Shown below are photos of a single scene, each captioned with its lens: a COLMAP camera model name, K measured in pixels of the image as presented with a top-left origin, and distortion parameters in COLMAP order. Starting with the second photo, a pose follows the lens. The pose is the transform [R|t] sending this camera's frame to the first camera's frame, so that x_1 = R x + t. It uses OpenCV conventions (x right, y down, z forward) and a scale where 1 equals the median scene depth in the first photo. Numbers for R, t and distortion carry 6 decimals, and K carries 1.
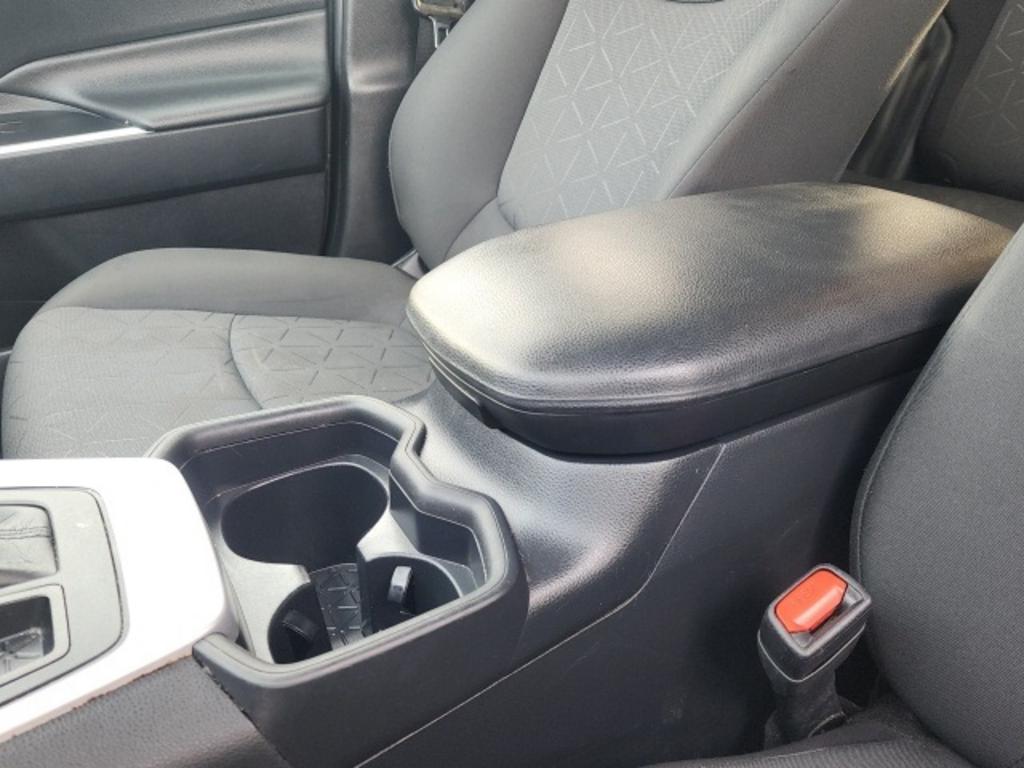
lens RADIAL K [[795.8, 0, 508.6], [0, 795.8, 389.0], [0, 0, 1]] dist [0.053195, -0.044826]
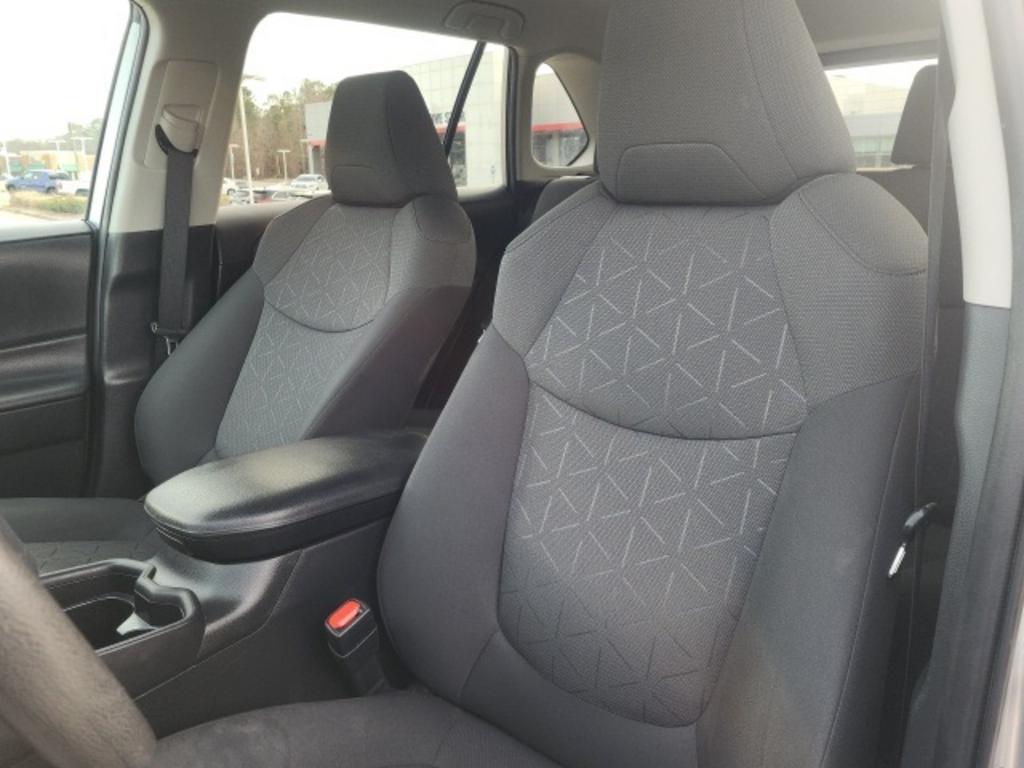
lens RADIAL K [[795.8, 0, 518.4], [0, 795.8, 386.7], [0, 0, 1]] dist [0.053195, -0.044826]
pose [[0.953089, -0.052745, 0.298058, 0.087281], [0.137020, 0.953214, -0.269460, 0.137393], [-0.269900, 0.297660, 0.915725, -0.572024]]
